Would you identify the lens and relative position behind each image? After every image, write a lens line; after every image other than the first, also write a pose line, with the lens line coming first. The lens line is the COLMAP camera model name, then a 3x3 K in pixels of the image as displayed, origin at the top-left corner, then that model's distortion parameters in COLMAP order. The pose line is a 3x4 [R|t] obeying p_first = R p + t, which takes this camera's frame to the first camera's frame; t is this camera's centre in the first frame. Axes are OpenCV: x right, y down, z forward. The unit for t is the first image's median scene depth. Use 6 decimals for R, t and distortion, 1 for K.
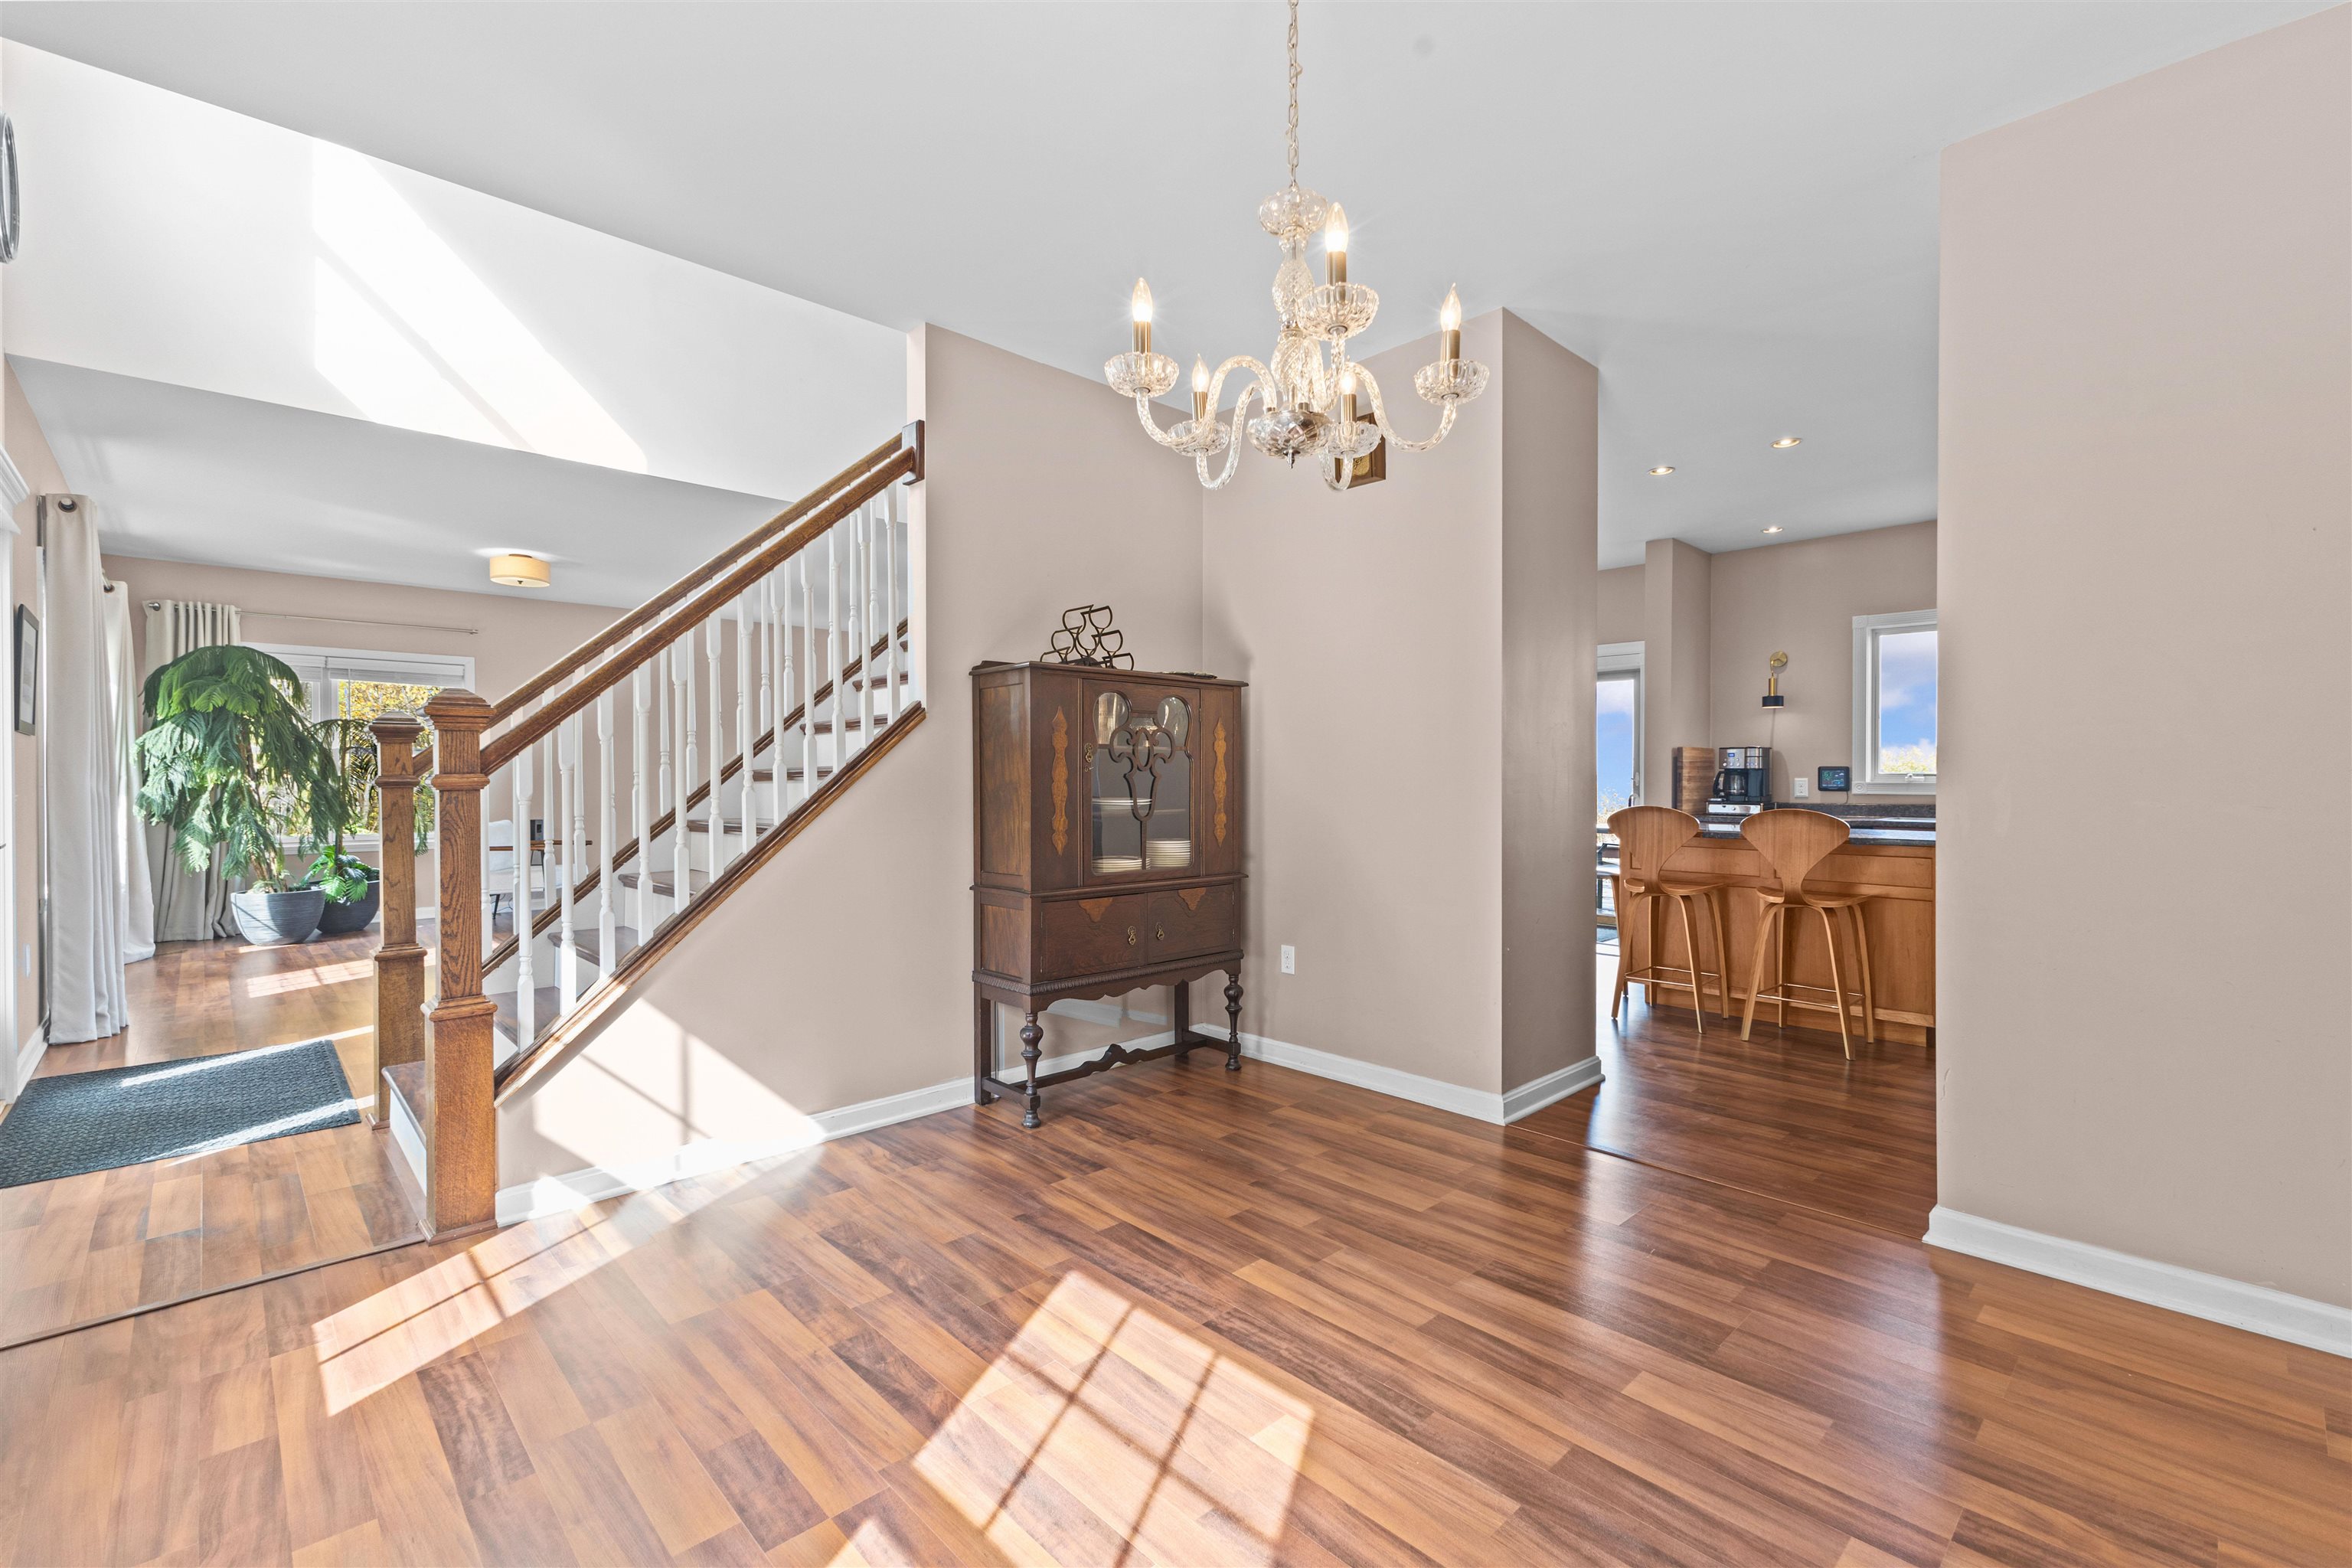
lens RADIAL K [[1021.7, 0, 1177.7], [0, 1021.7, 777.1], [0, 0, 1]] dist [0.012185, -0.001871]
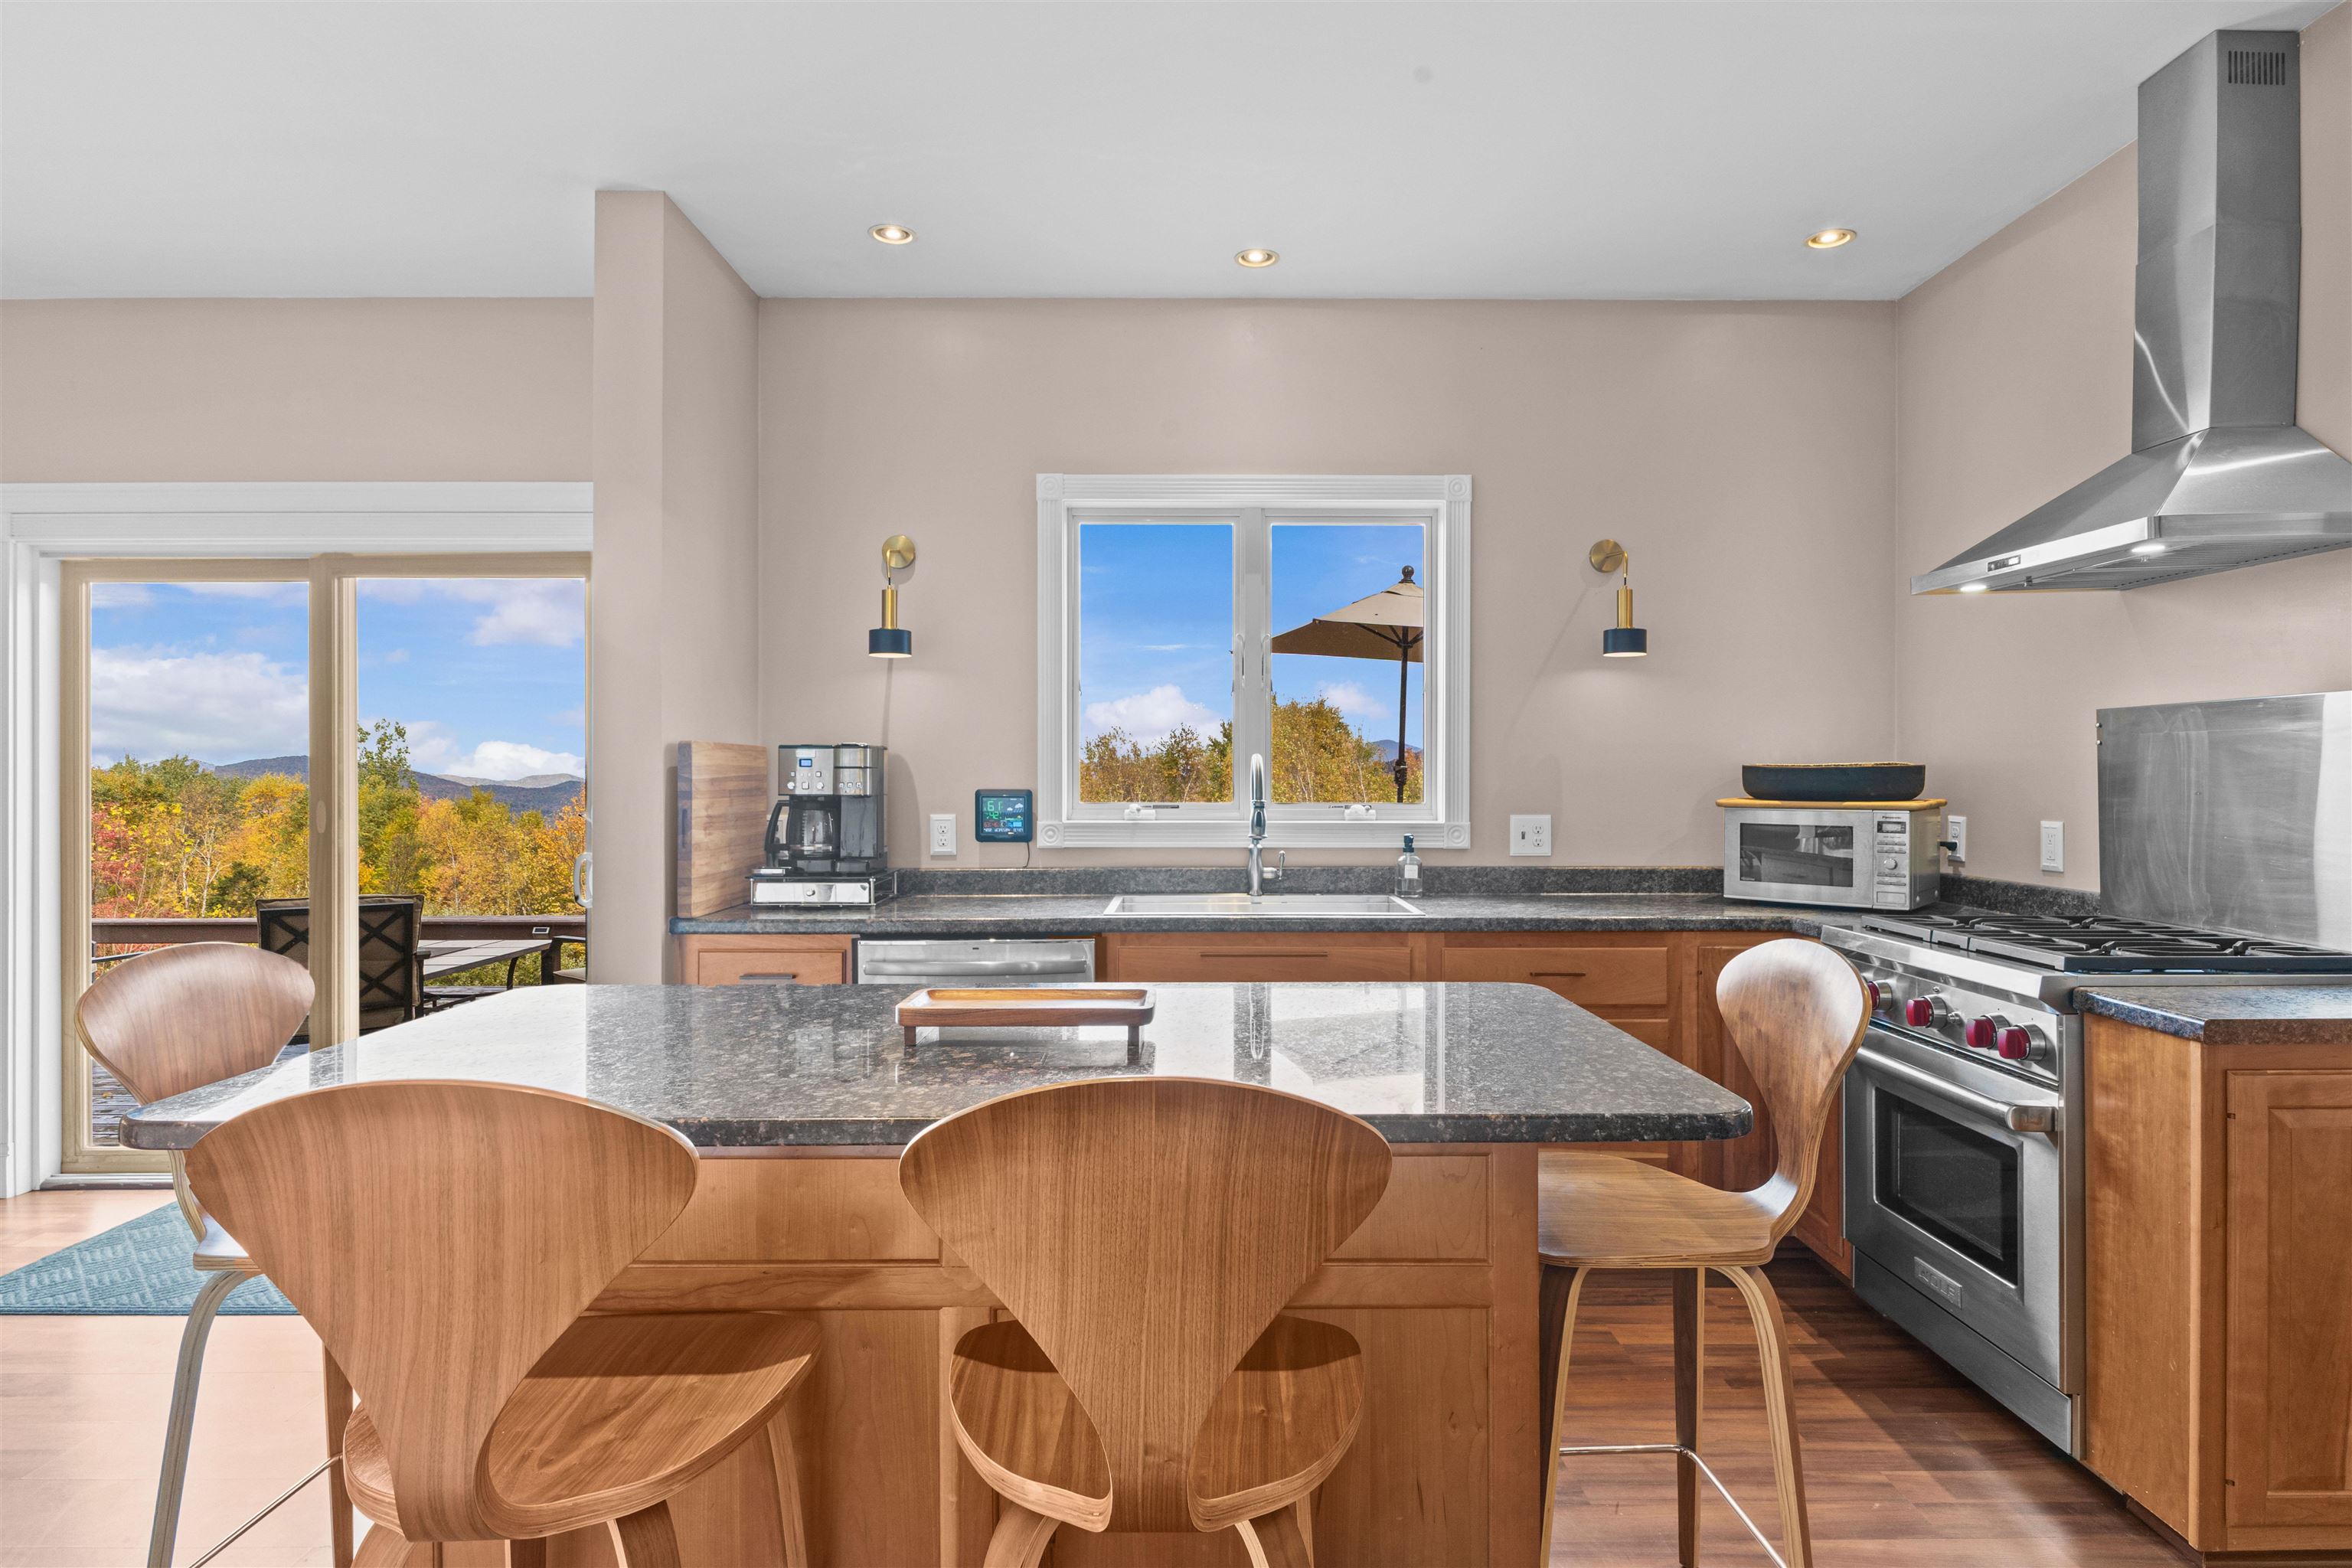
lens RADIAL K [[1239.4, 0, 1189.2], [0, 1239.4, 781.5], [0, 0, 1]] dist [-0.009148, 0.001527]
pose [[0.678638, -0.006426, 0.734445, 0.273179], [0.002208, 0.999975, 0.006709, -0.016963], [-0.734470, -0.002932, 0.678635, 0.537731]]
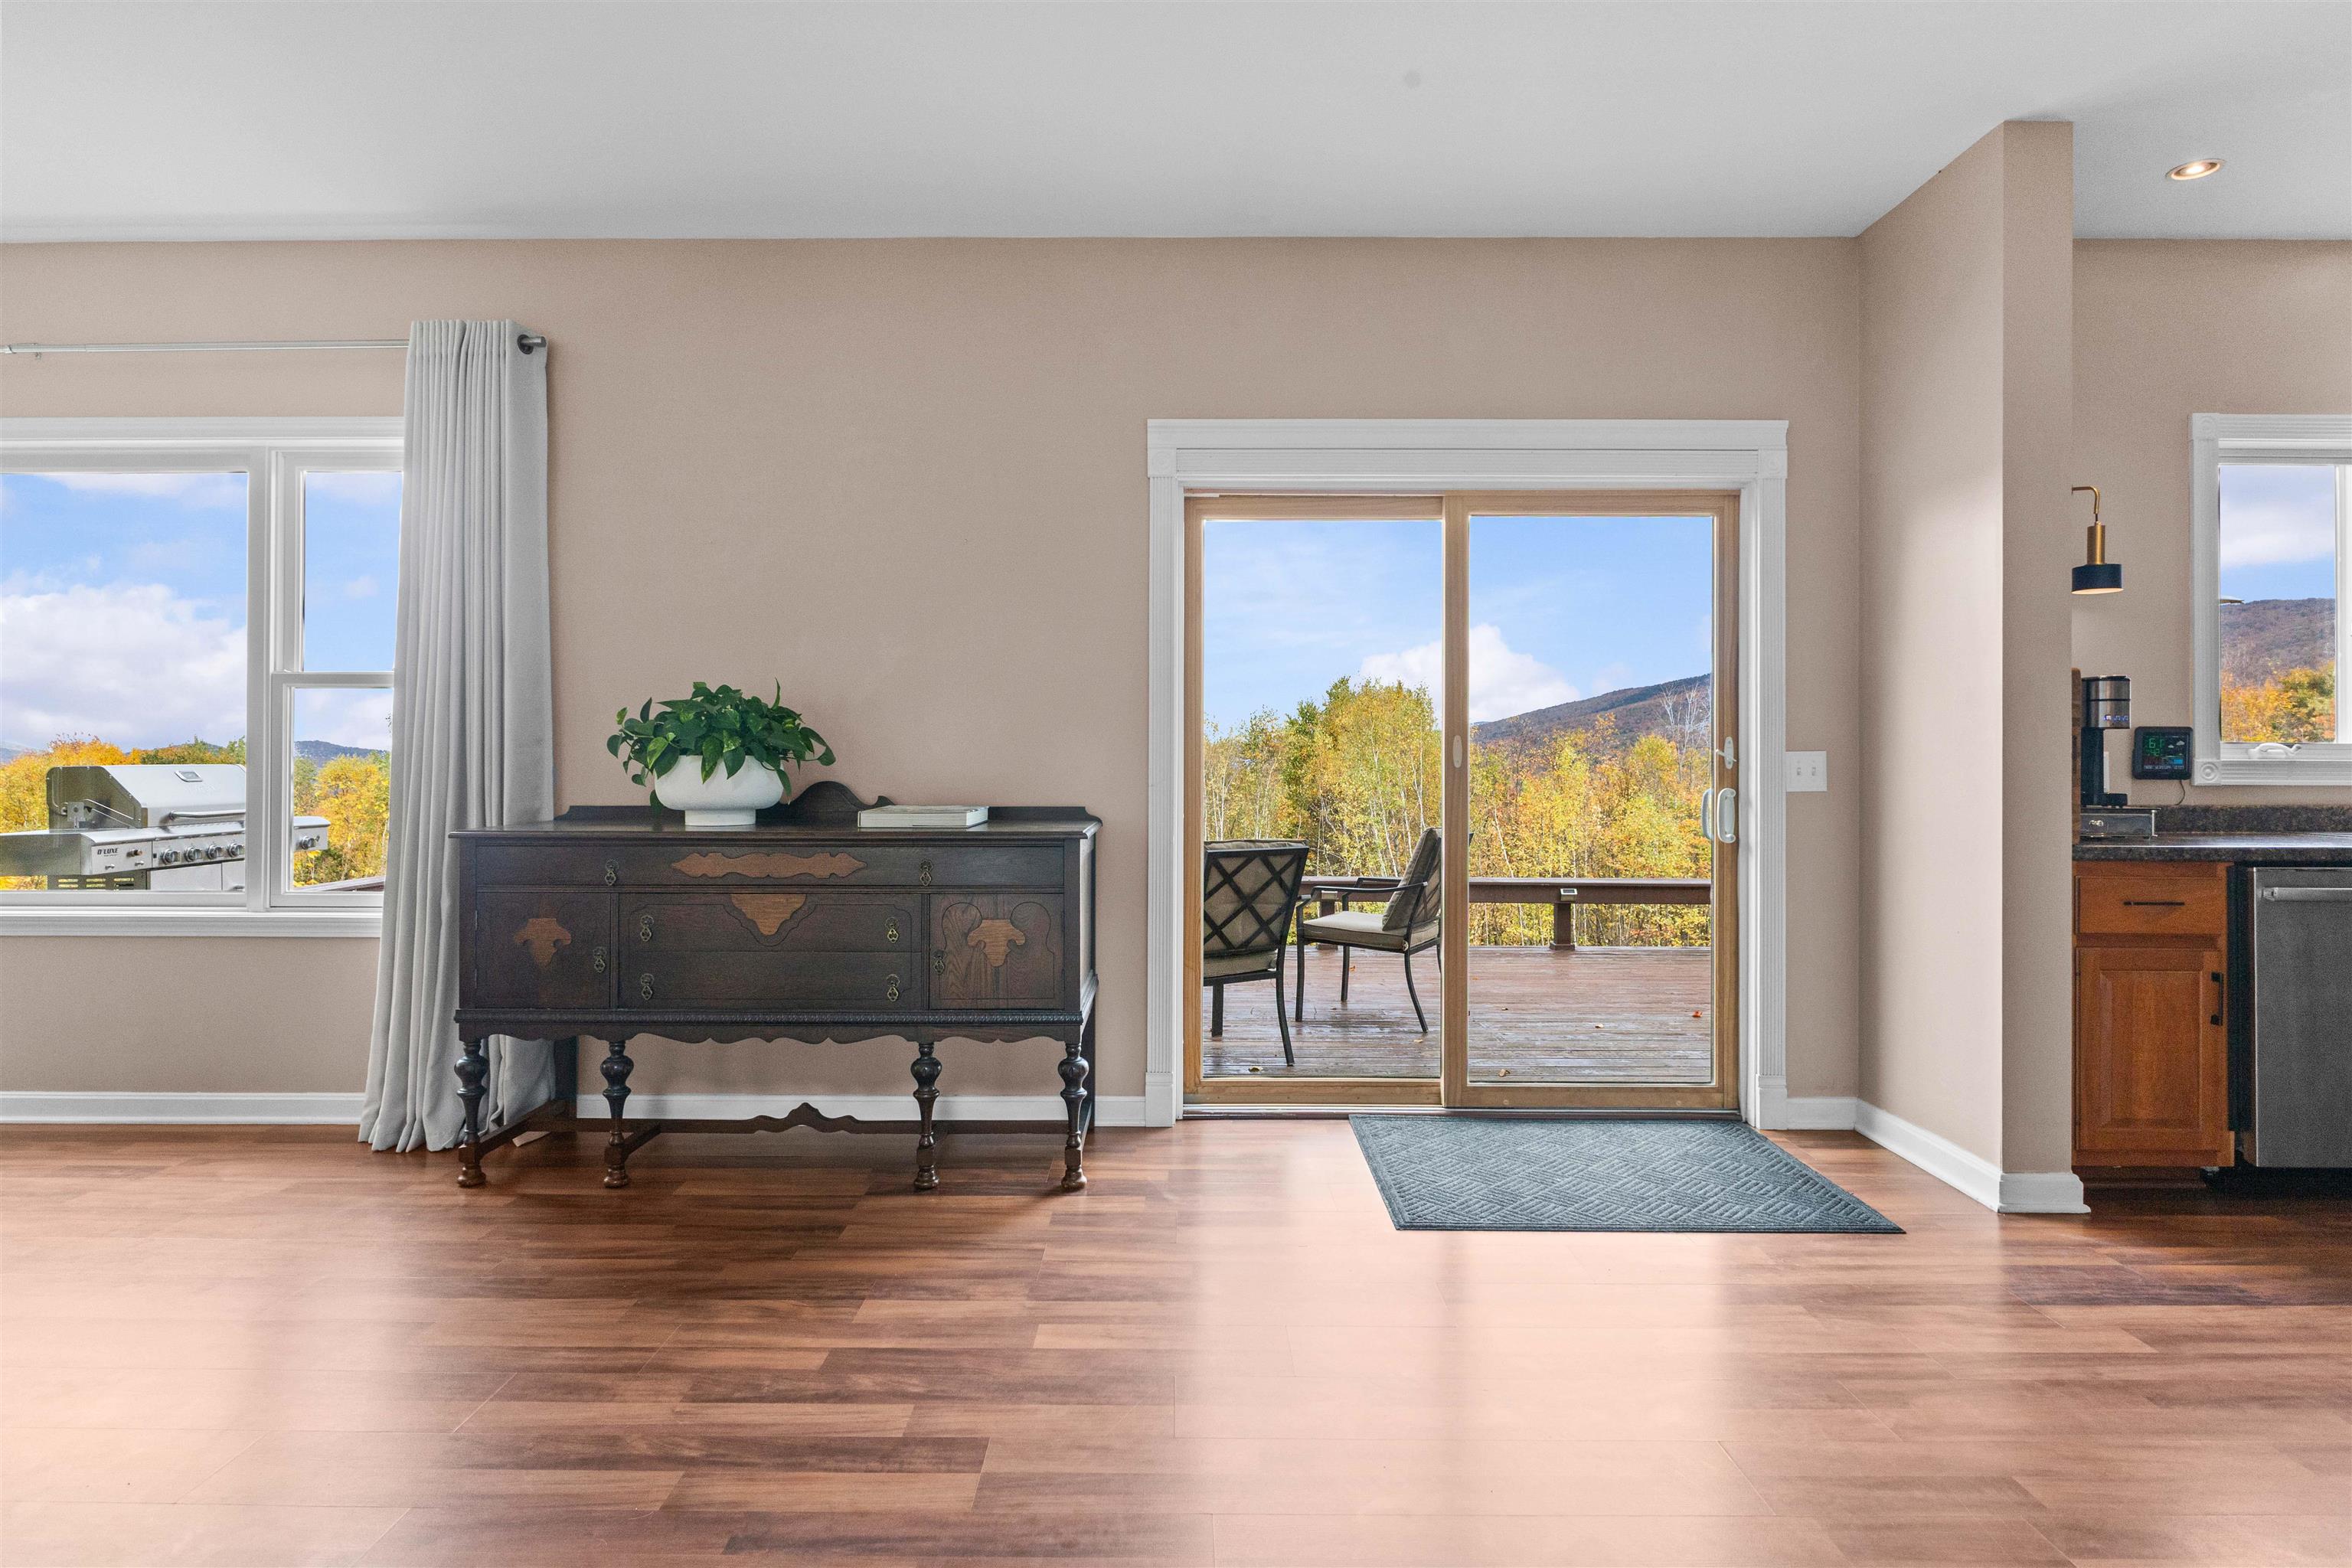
lens RADIAL K [[1239.4, 0, 1173.5], [0, 1239.4, 754.1], [0, 0, 1]] dist [-0.009148, 0.001527]
pose [[0.694788, 0.005177, 0.719195, -0.076165], [-0.002041, 0.999984, -0.005227, 0.005855], [-0.719211, 0.002164, 0.694788, 0.904236]]
